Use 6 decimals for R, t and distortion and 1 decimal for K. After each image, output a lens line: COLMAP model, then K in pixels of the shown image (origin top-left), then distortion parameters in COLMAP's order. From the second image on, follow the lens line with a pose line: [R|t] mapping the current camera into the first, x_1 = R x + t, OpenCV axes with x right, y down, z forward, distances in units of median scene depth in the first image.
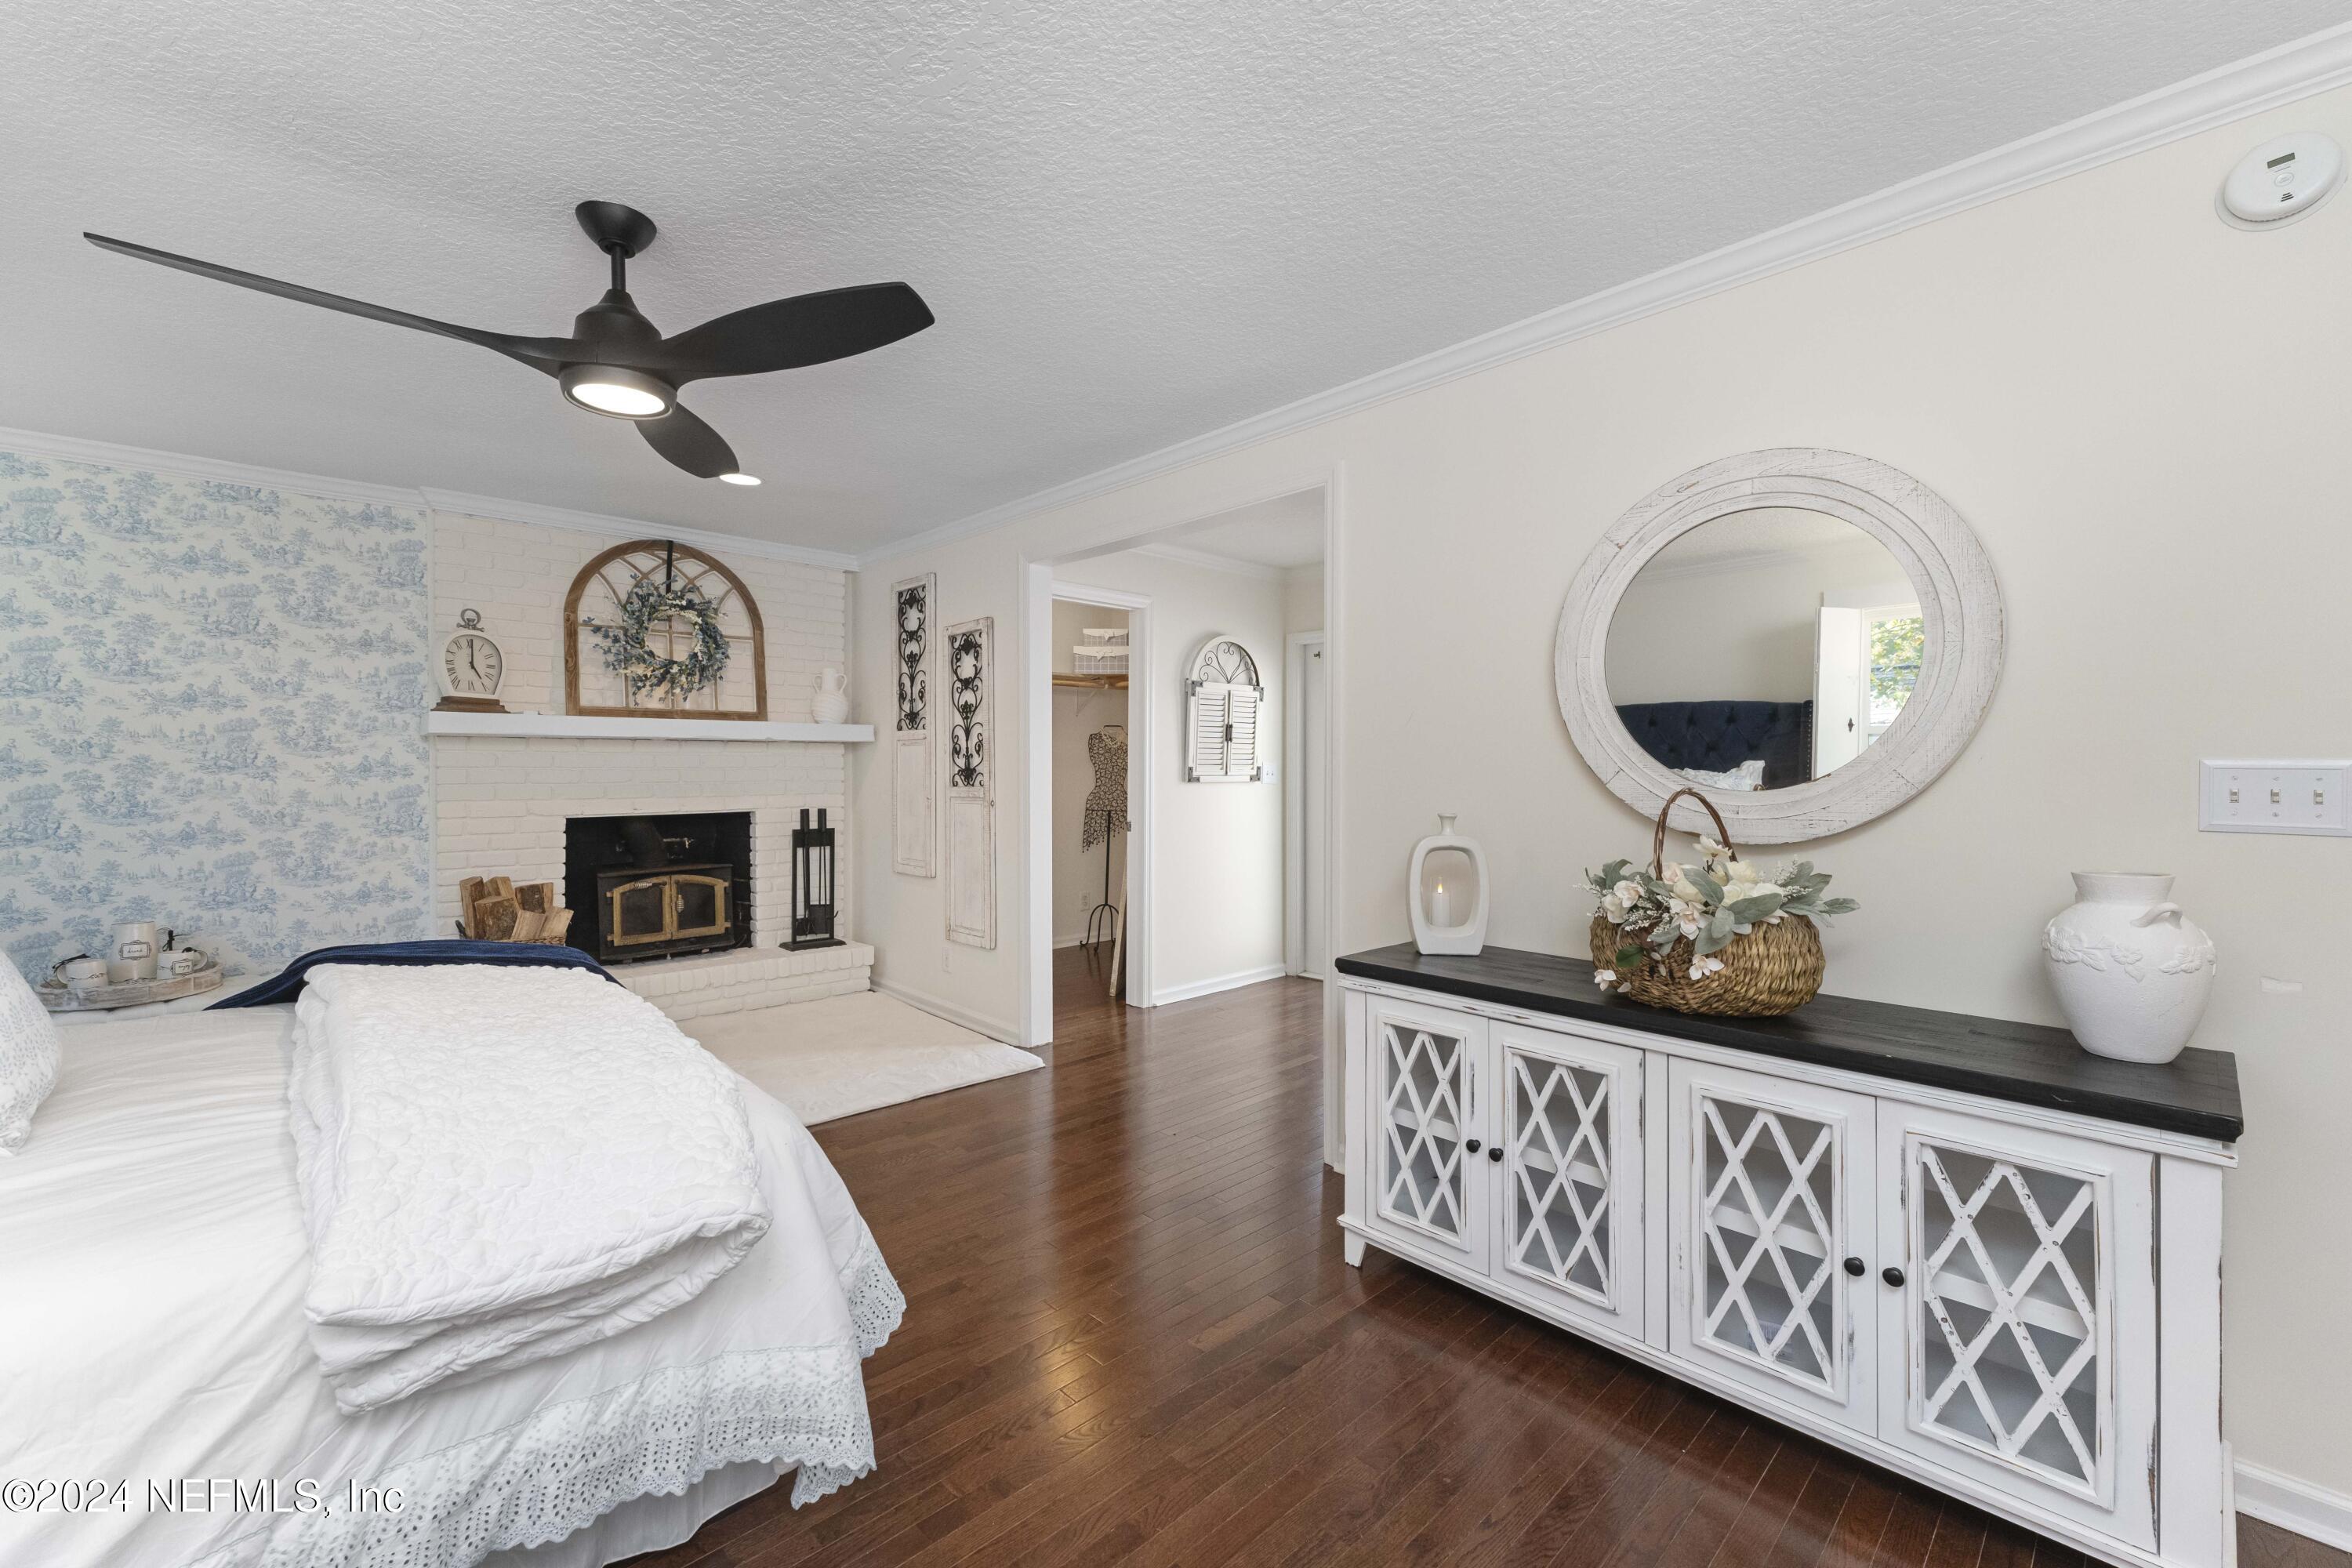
lens RADIAL K [[956.1, 0, 1179.0], [0, 956.1, 770.4], [0, 0, 1]] dist [0.009788, -0.000049]
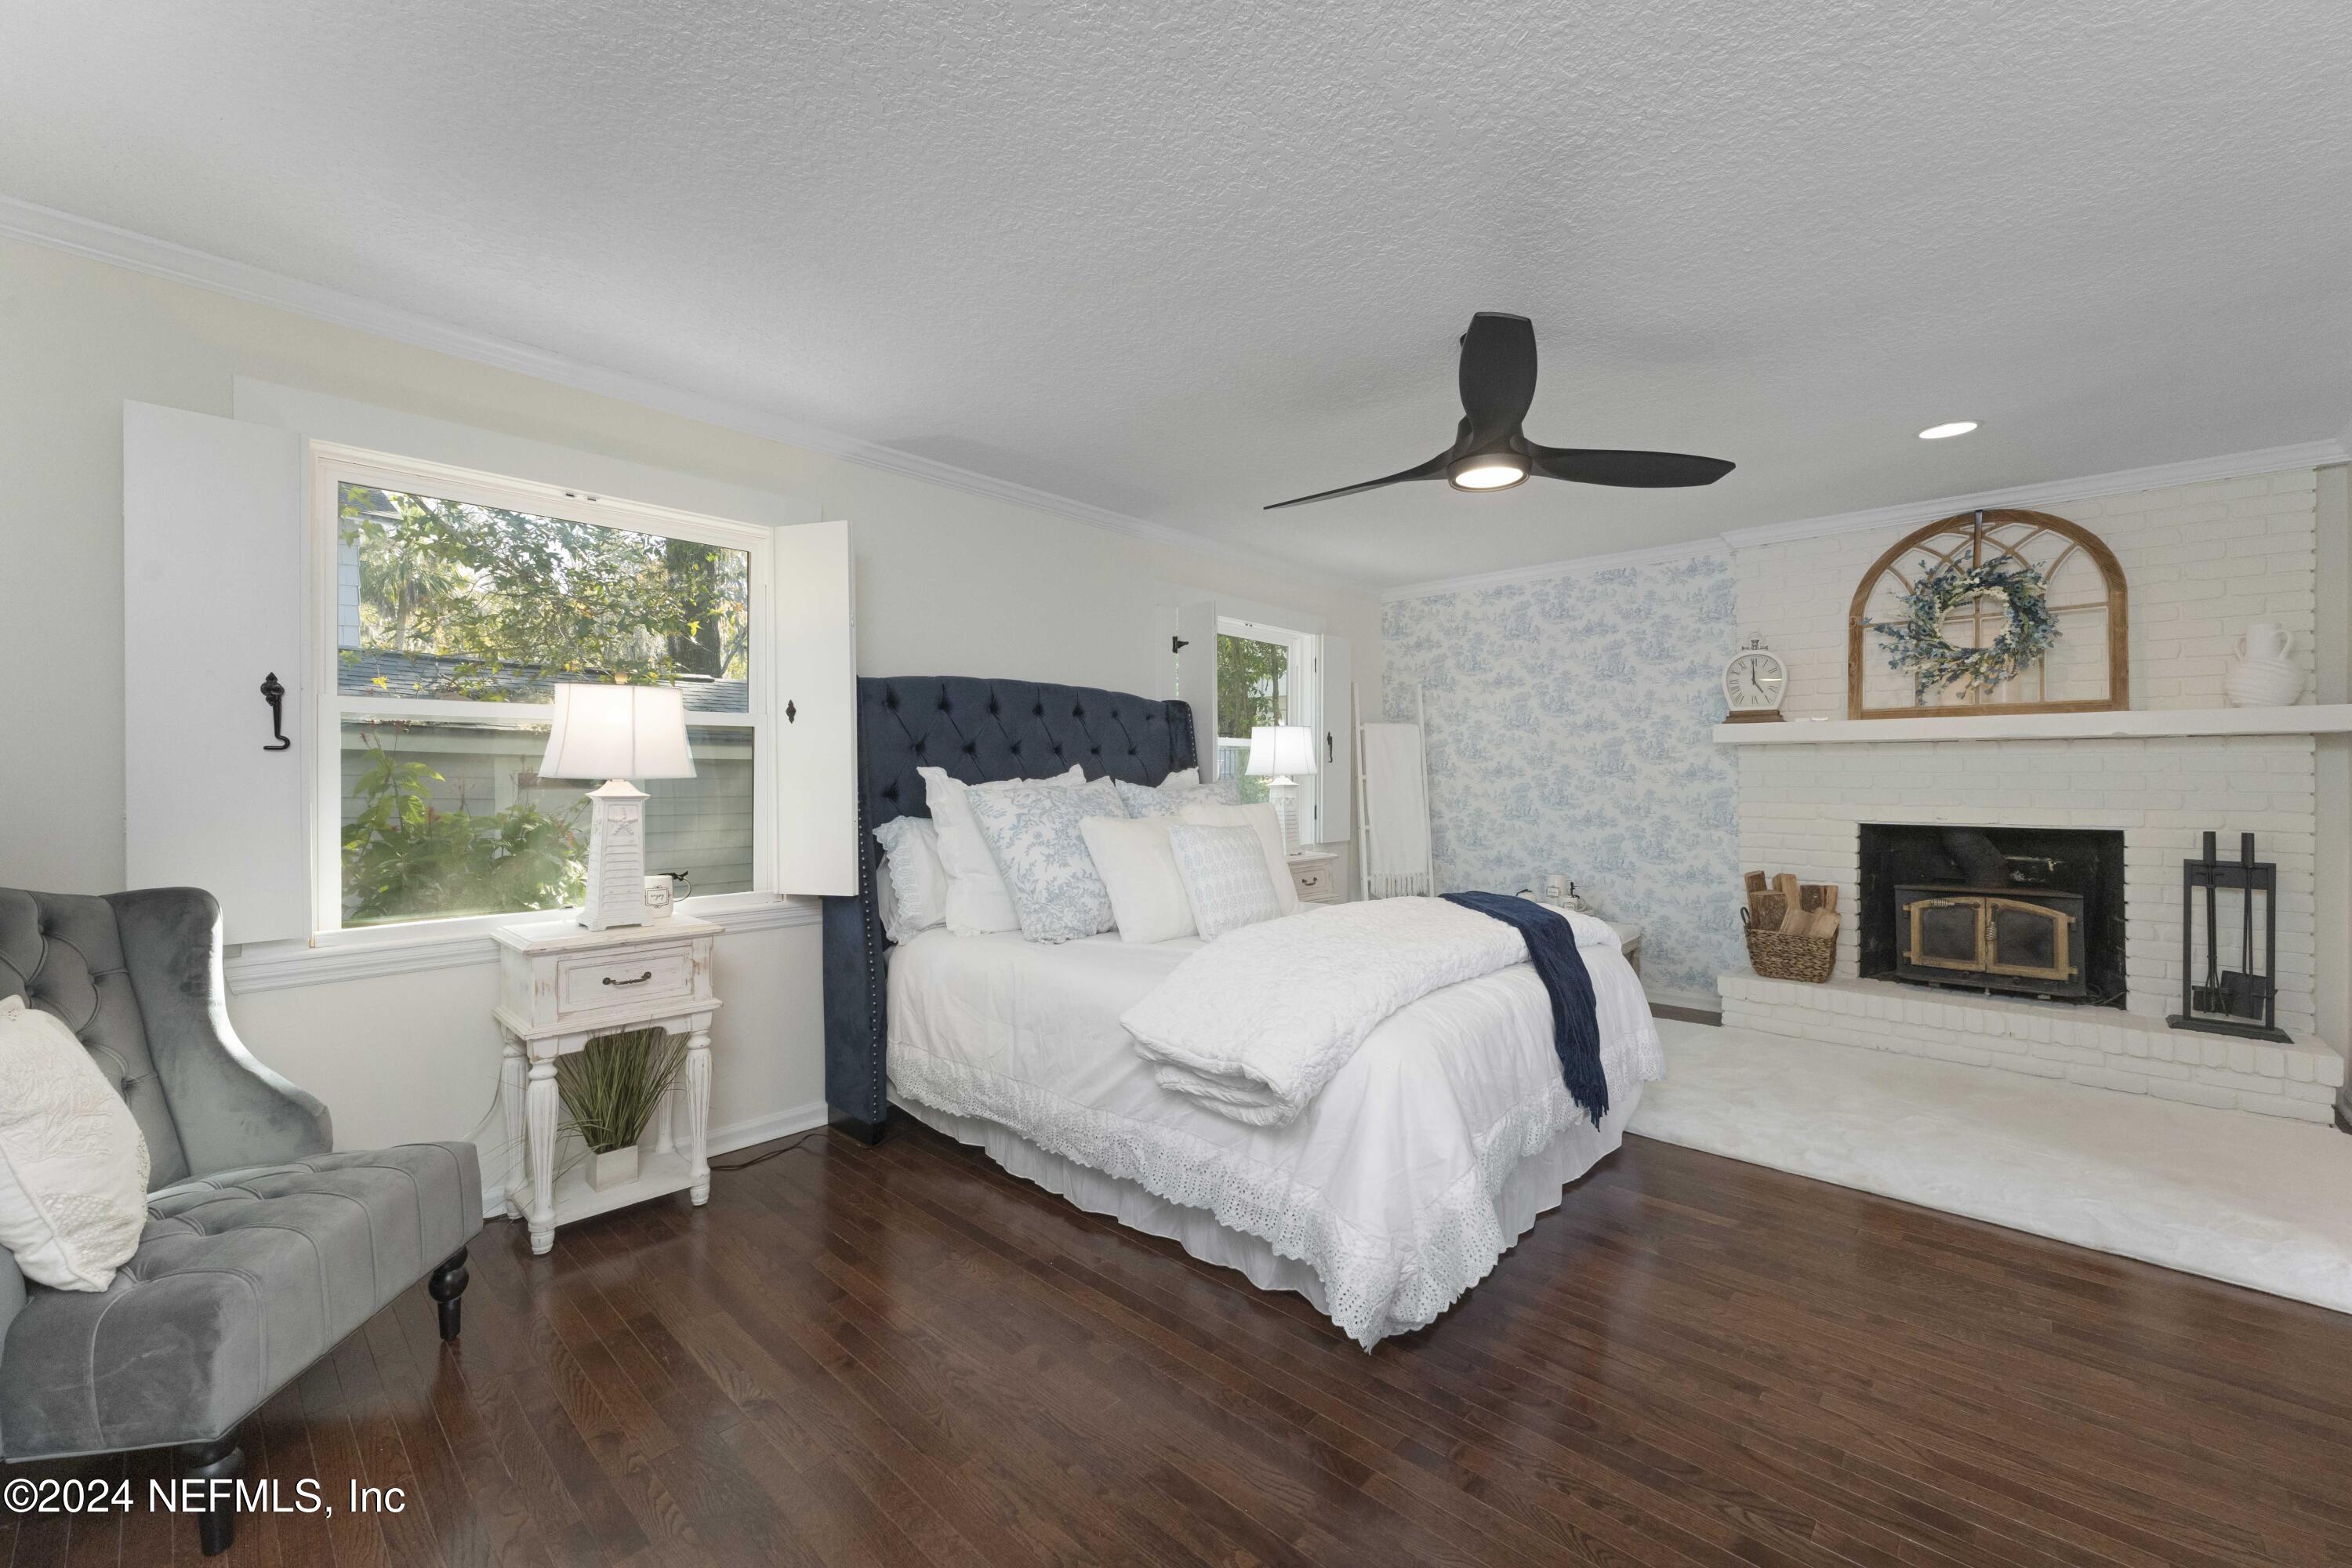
lens RADIAL K [[956.1, 0, 1190.2], [0, 956.1, 785.4], [0, 0, 1]] dist [0.009788, -0.000049]
pose [[0.077616, 0.010976, -0.996923, 0.291760], [-0.005586, 0.999928, 0.010574, 0.003617], [0.996968, 0.004748, 0.077671, 0.233201]]
